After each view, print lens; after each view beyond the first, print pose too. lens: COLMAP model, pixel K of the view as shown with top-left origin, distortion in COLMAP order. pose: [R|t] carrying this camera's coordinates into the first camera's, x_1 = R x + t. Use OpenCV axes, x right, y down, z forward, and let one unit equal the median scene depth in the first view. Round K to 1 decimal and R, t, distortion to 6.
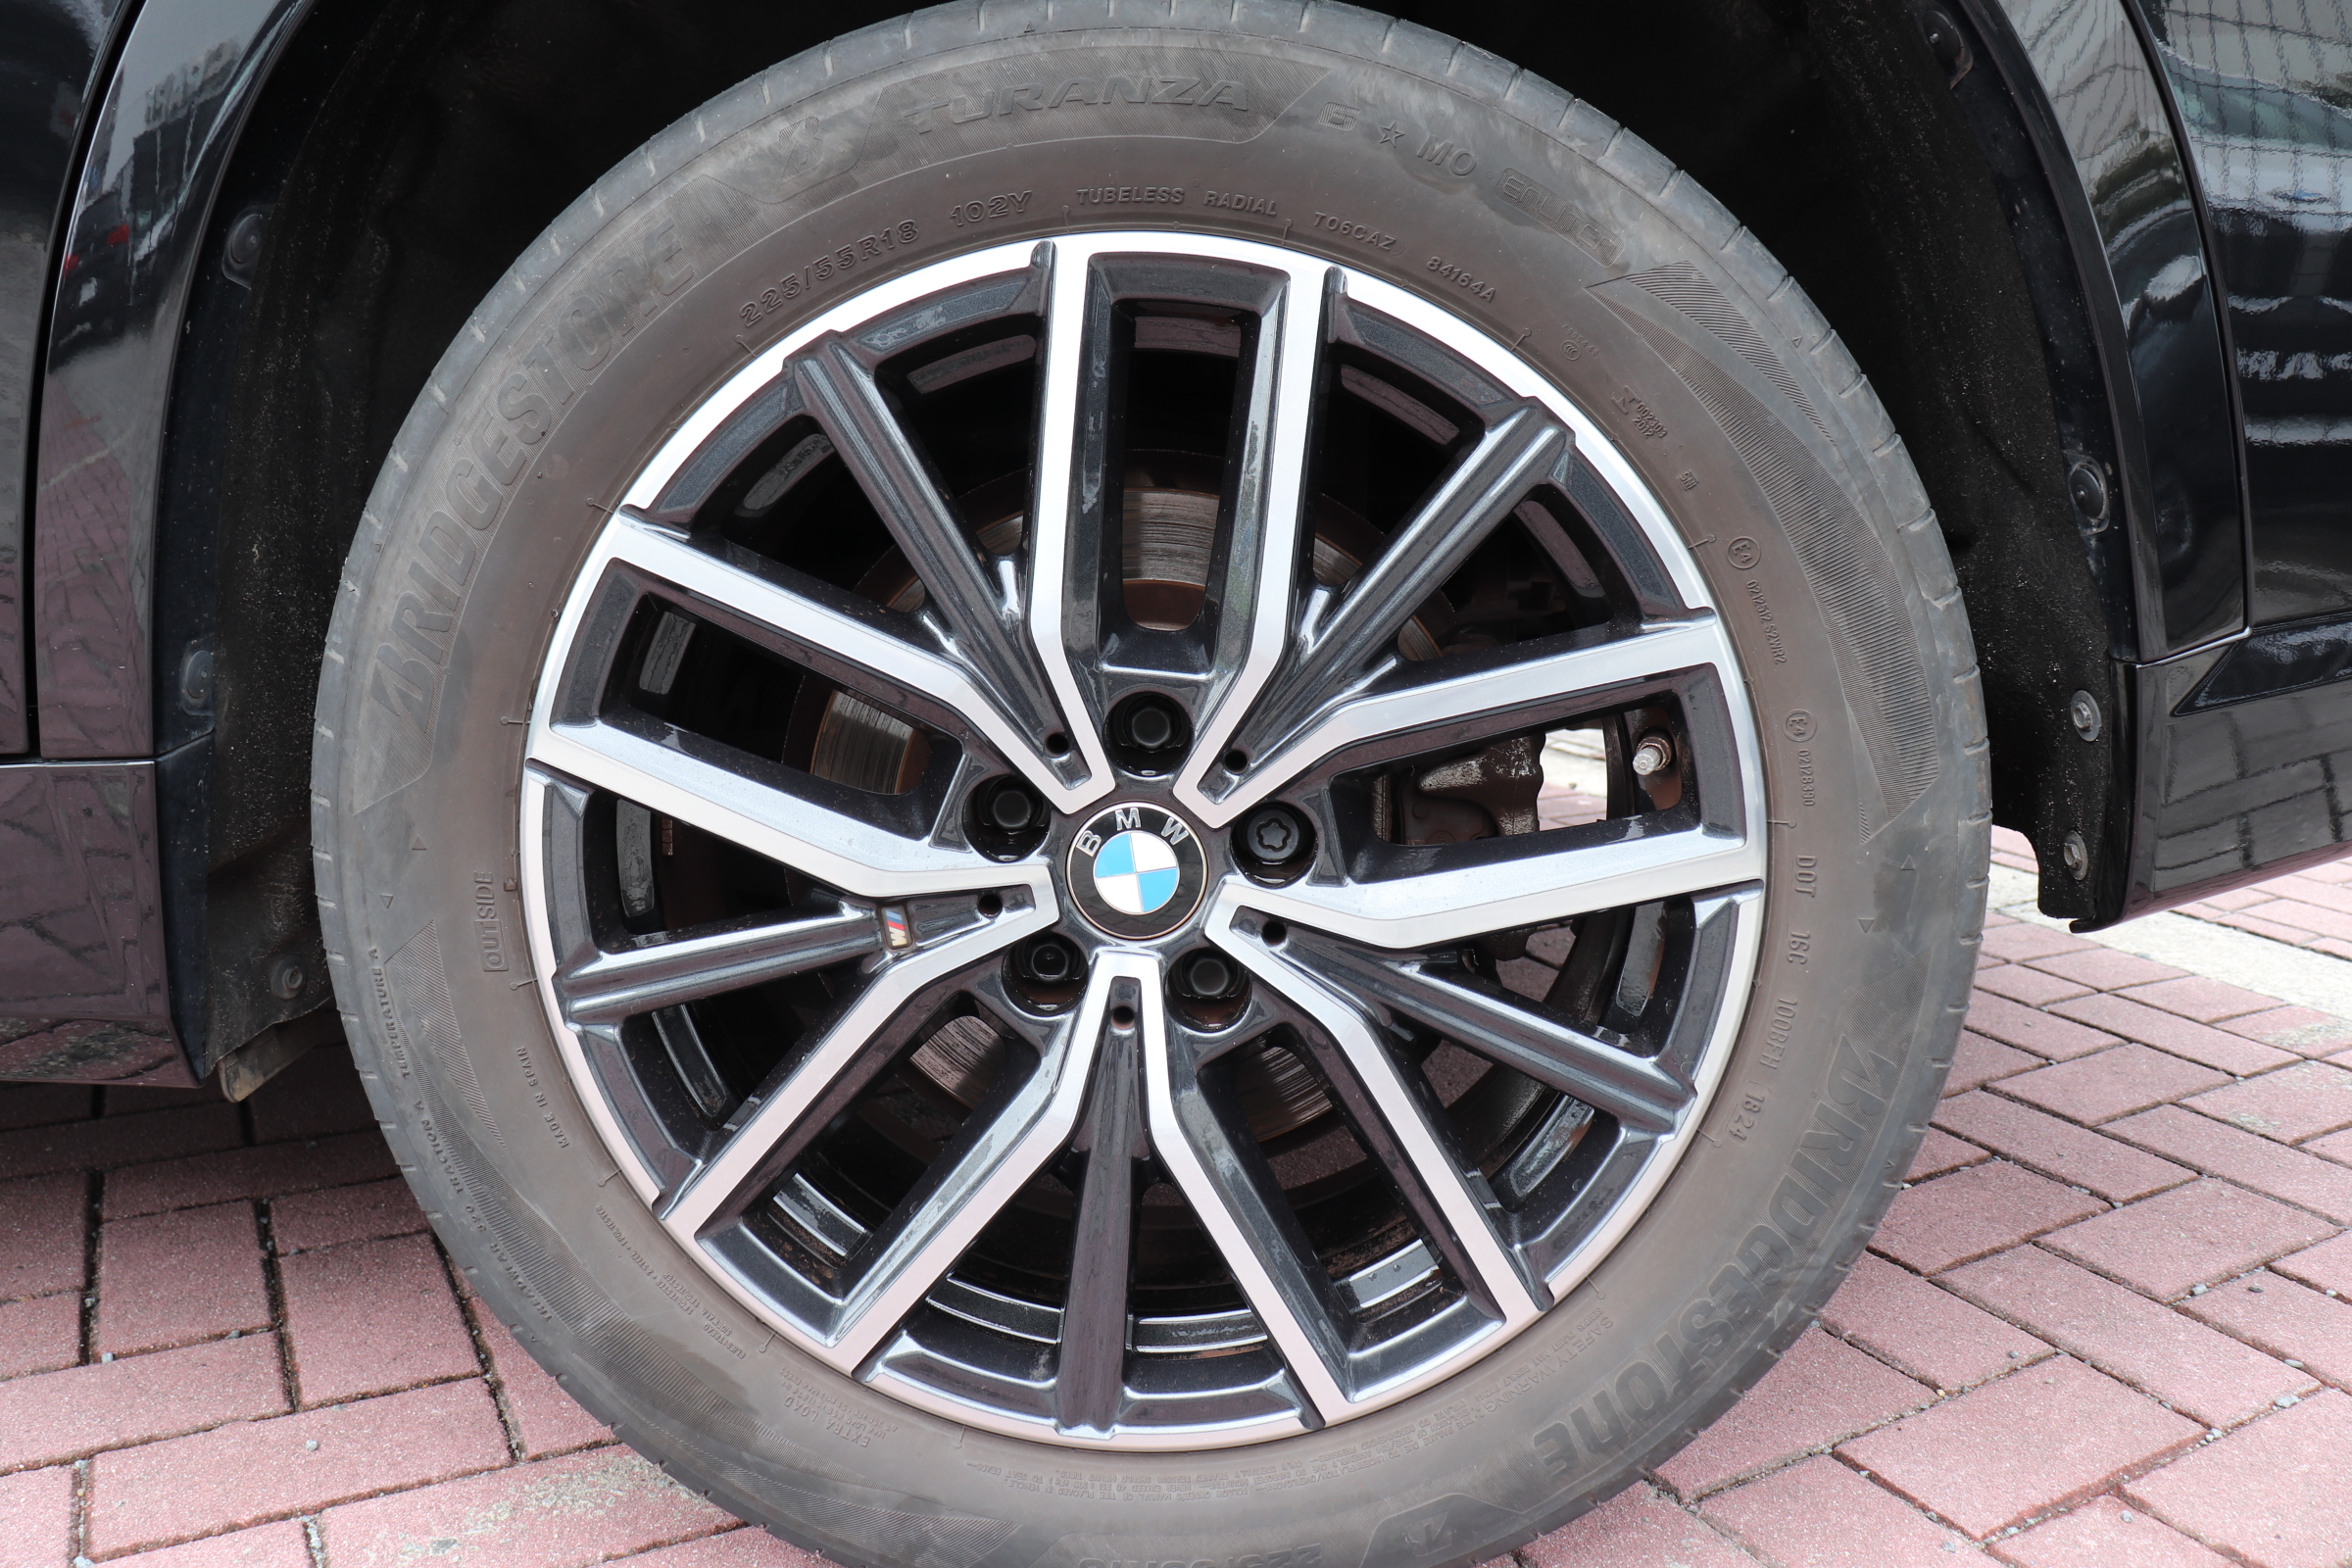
lens RADIAL K [[1914.4, 0, 1176.0], [0, 1914.4, 784.0], [0, 0, 1]] dist [-0.172757, 0.155762]
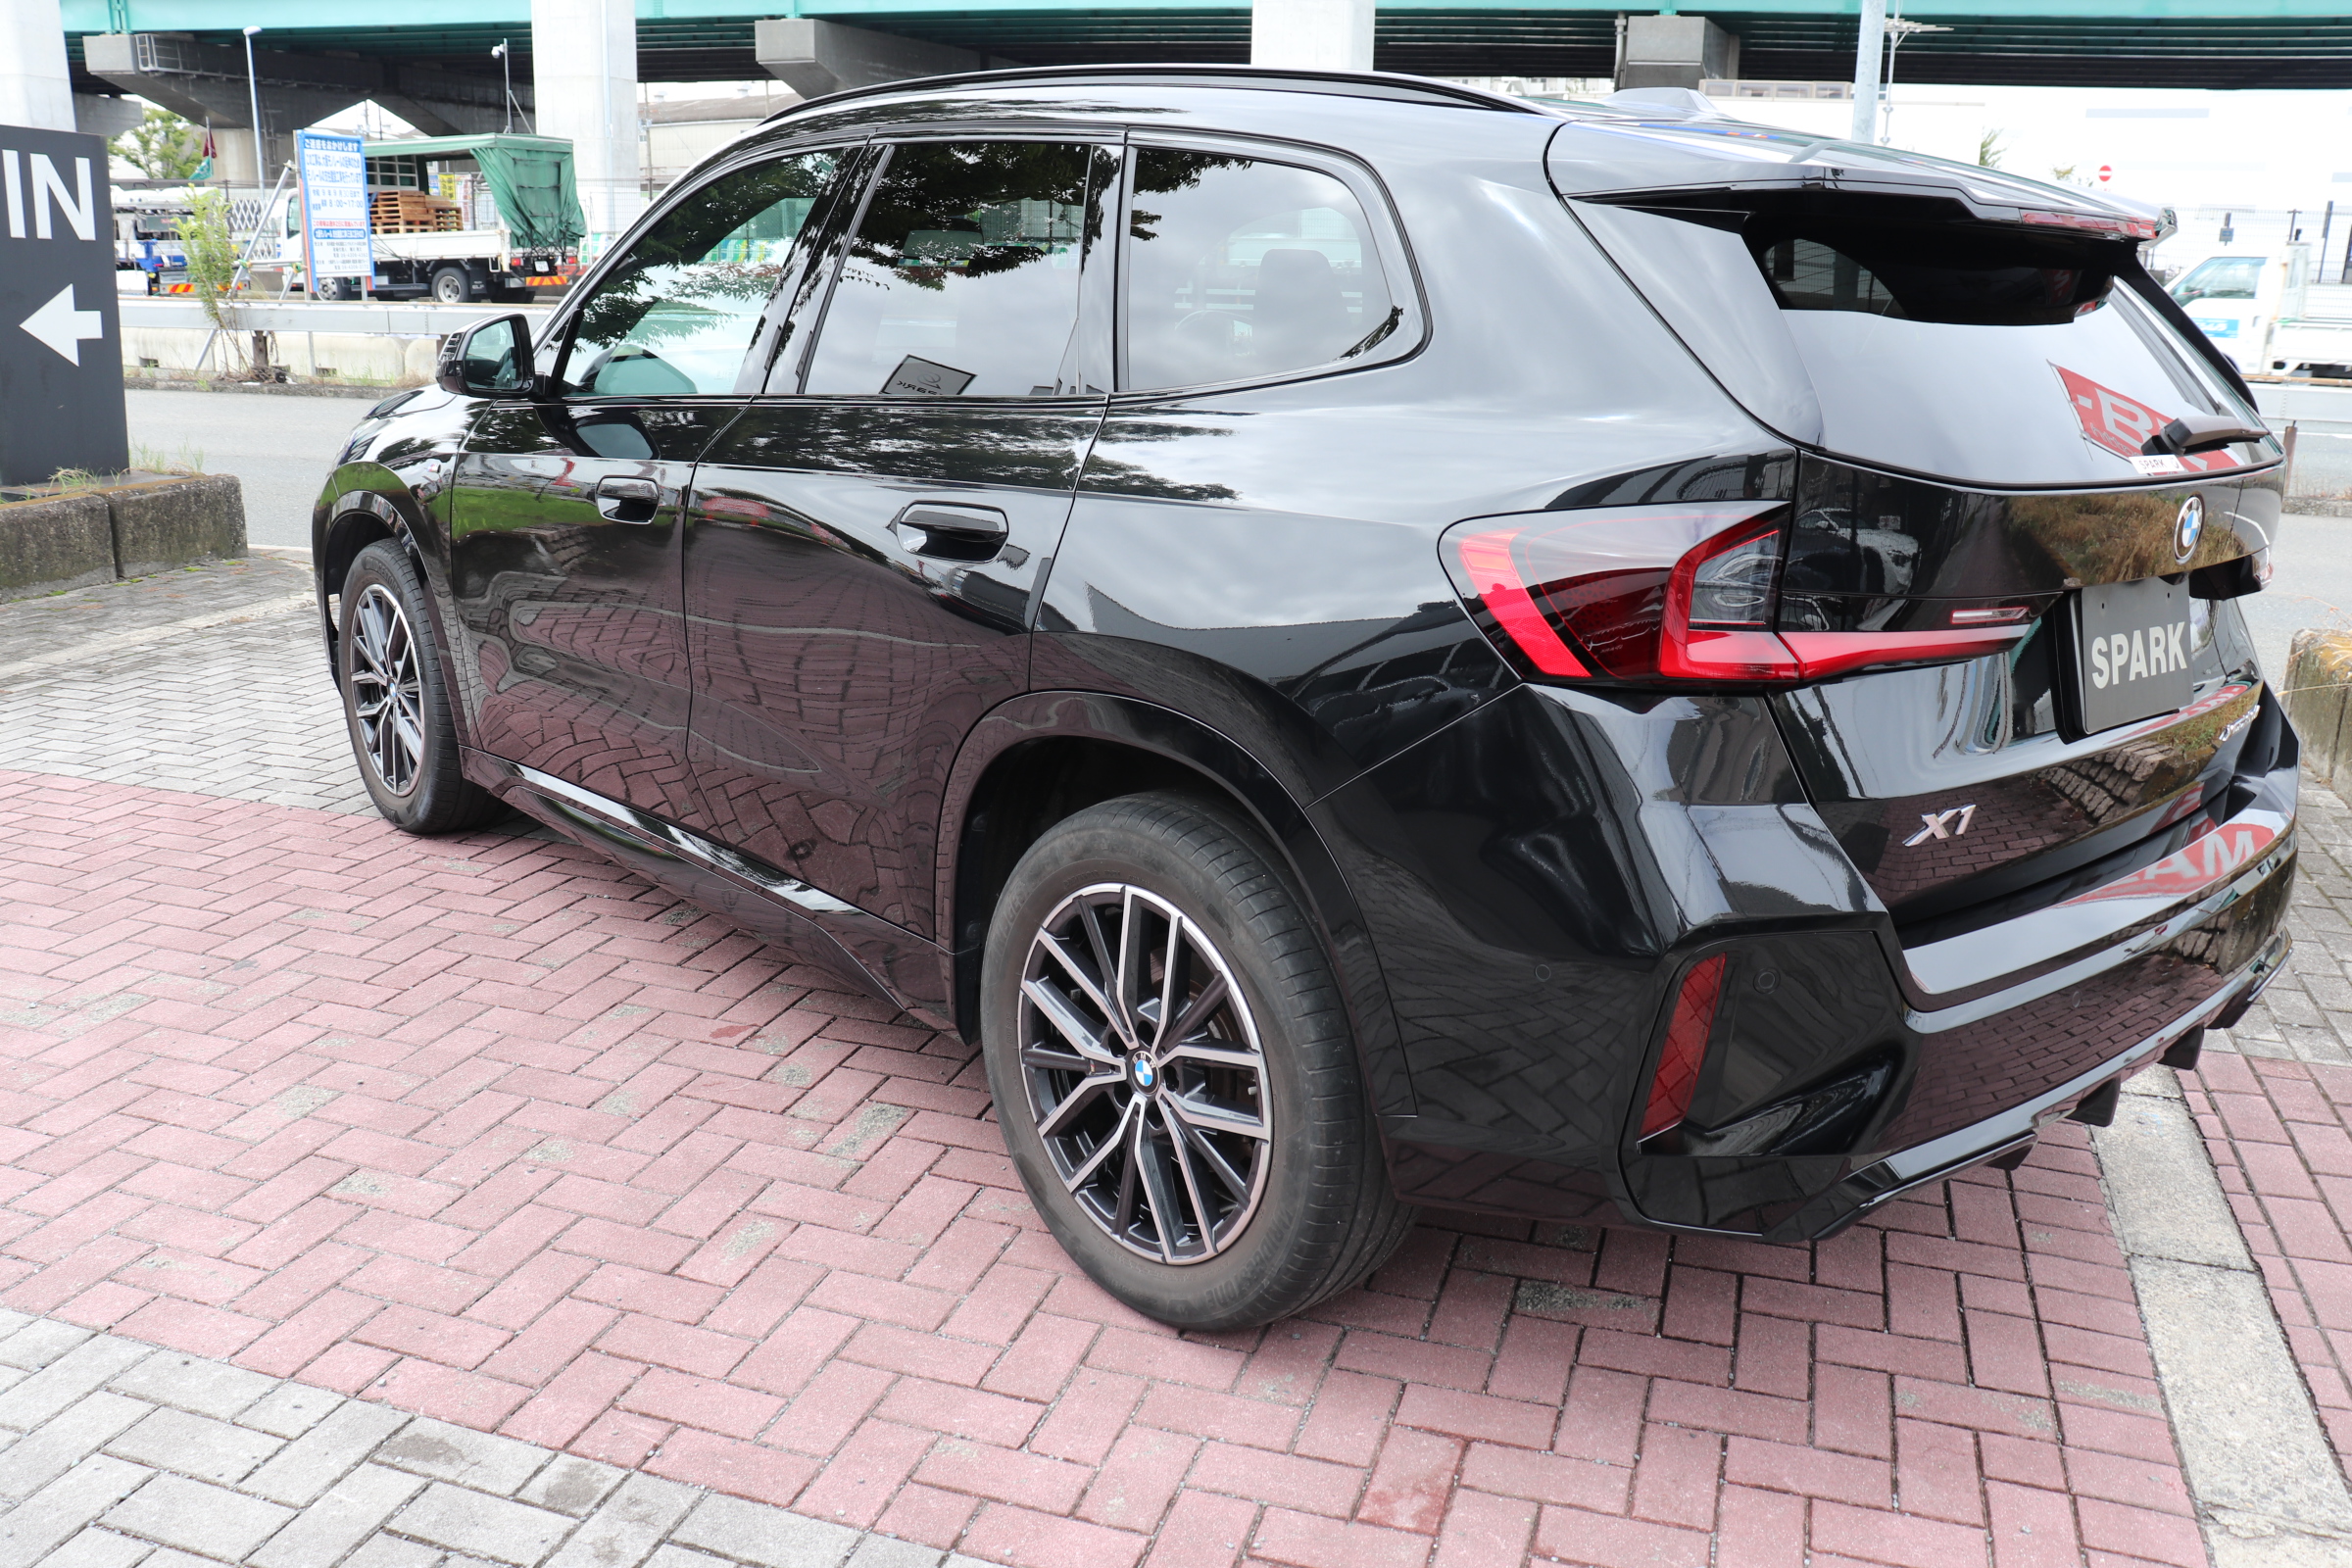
lens RADIAL K [[1914.4, 0, 1176.0], [0, 1914.4, 784.0], [0, 0, 1]] dist [-0.172757, 0.155762]
pose [[0.689356, 0.205138, -0.694771, 2.138915], [-0.169752, 0.978108, 0.120367, -0.821337], [0.704253, 0.034963, 0.709088, -1.245030]]
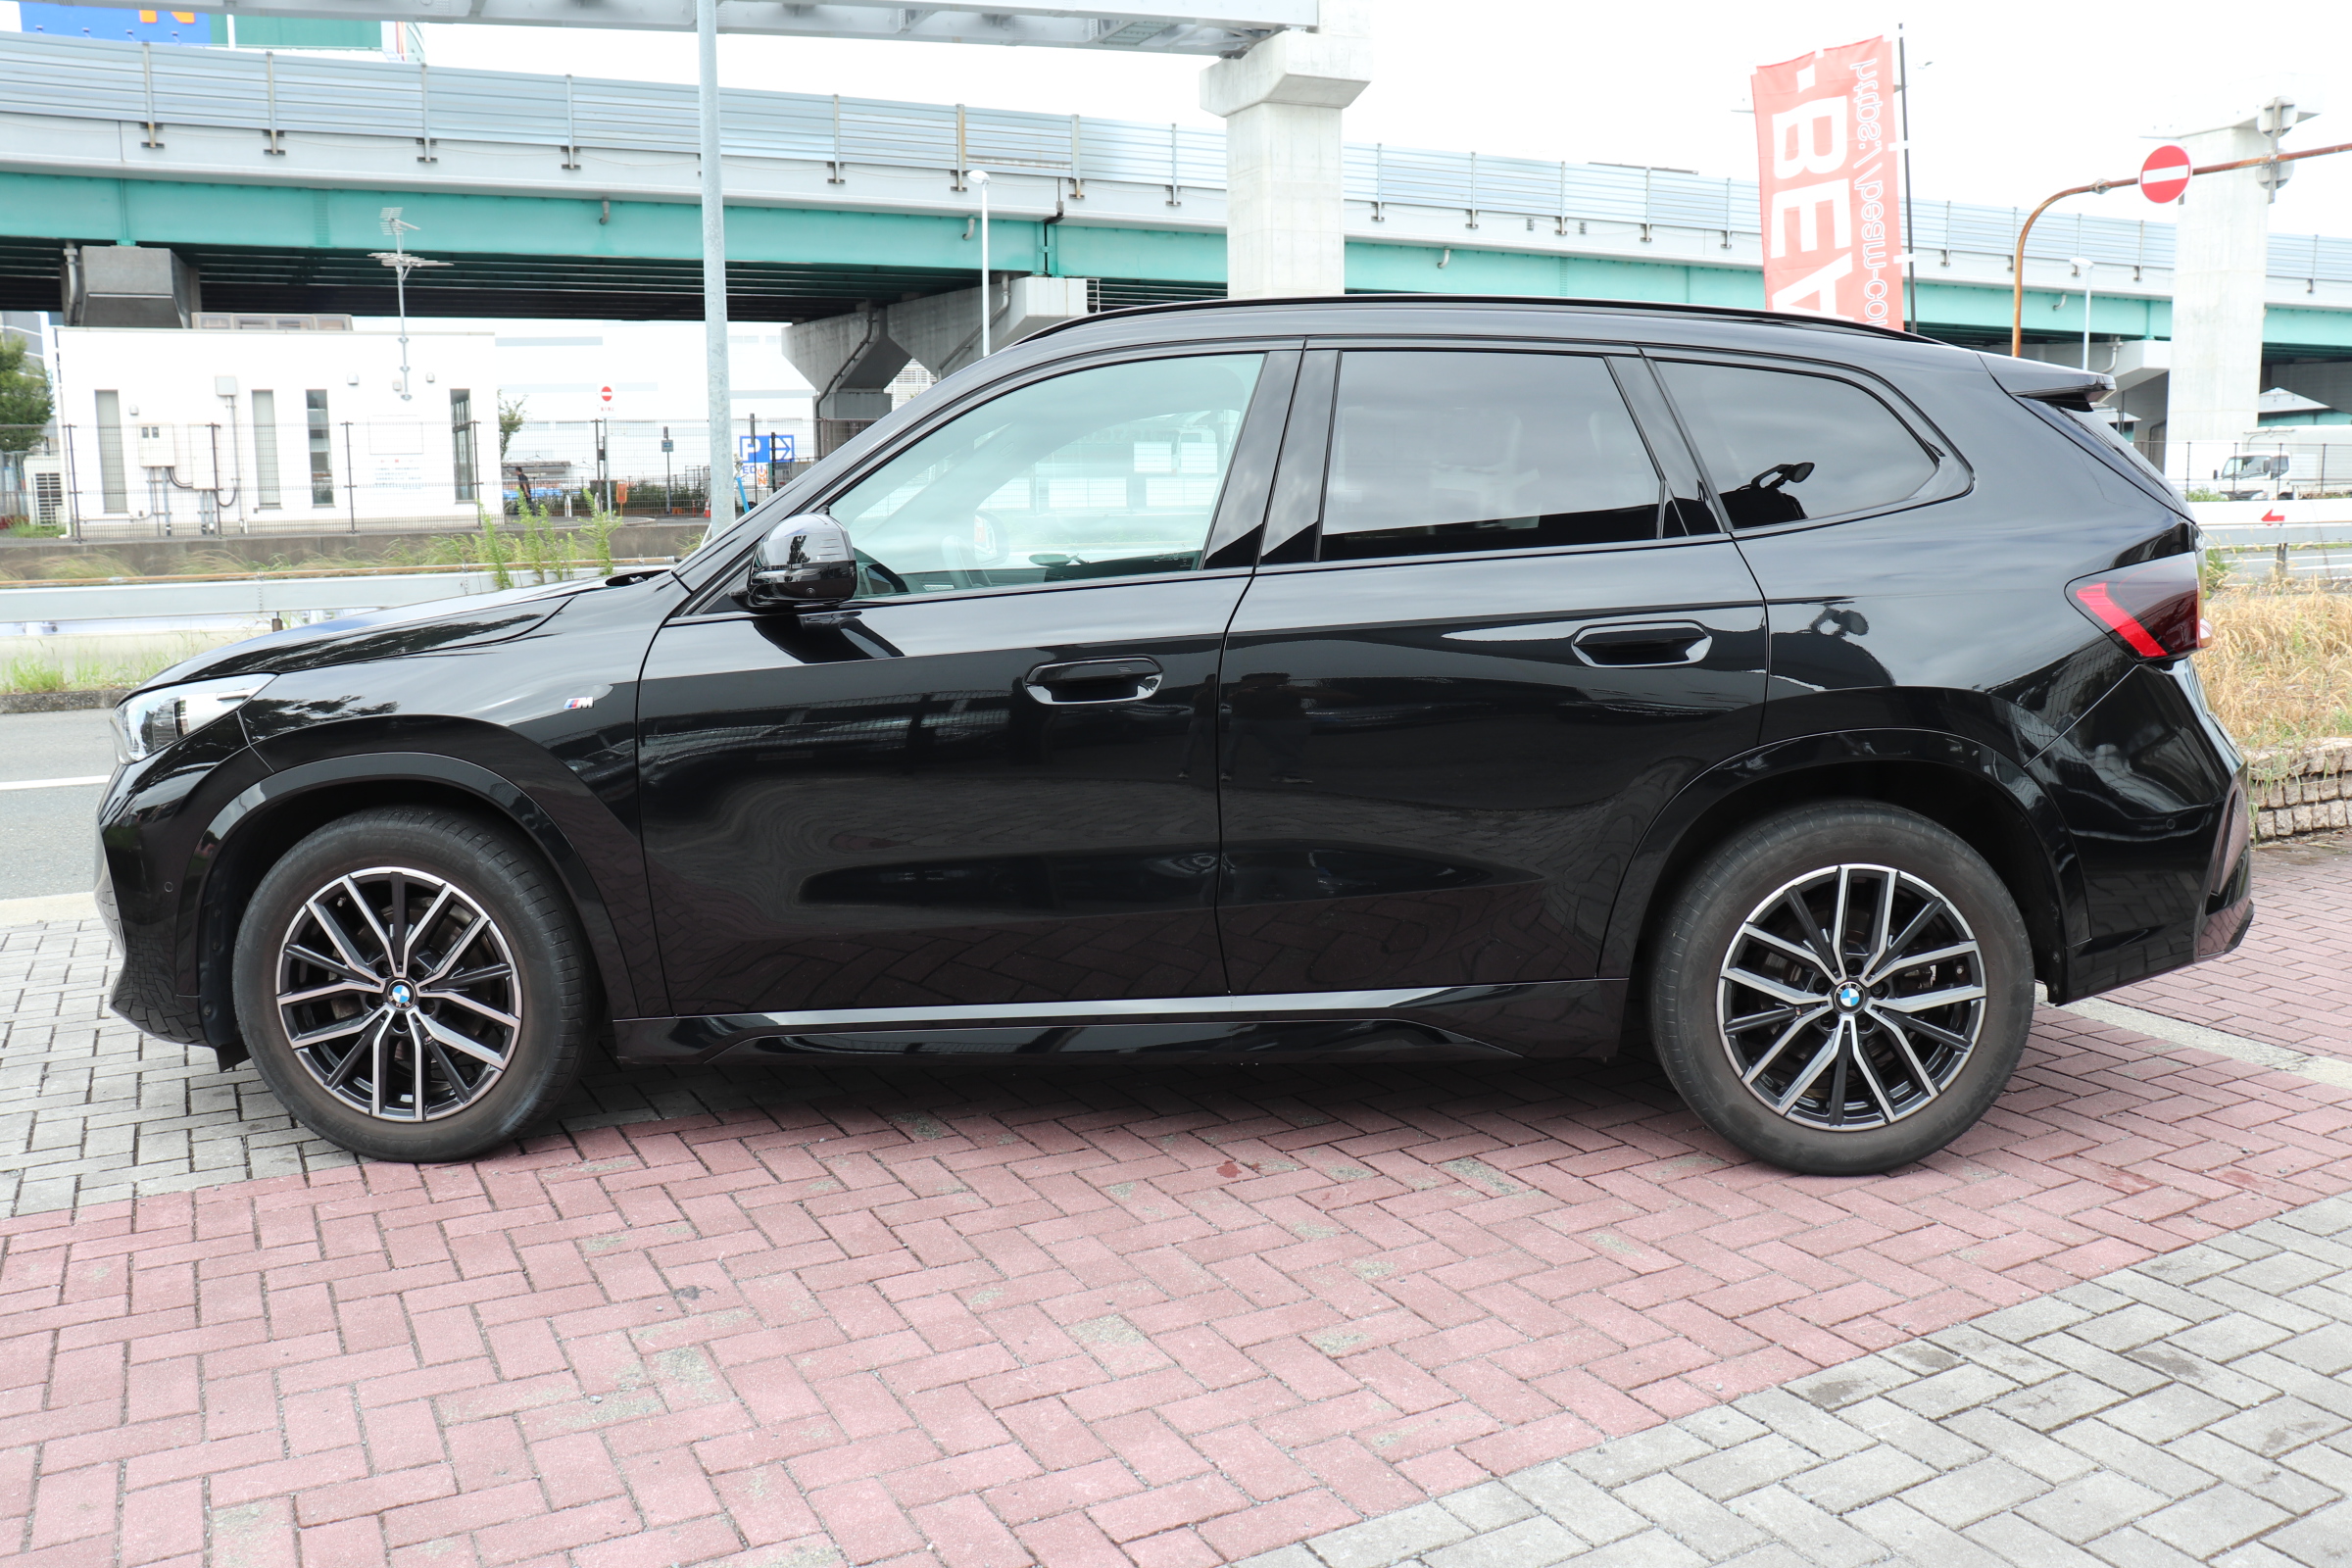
lens RADIAL K [[1914.4, 0, 1176.0], [0, 1914.4, 784.0], [0, 0, 1]] dist [-0.172757, 0.155762]
pose [[0.999678, -0.016761, -0.019054, -1.533550], [0.015634, 0.998203, -0.057844, -0.228353], [0.019990, 0.057528, 0.998144, -3.519084]]
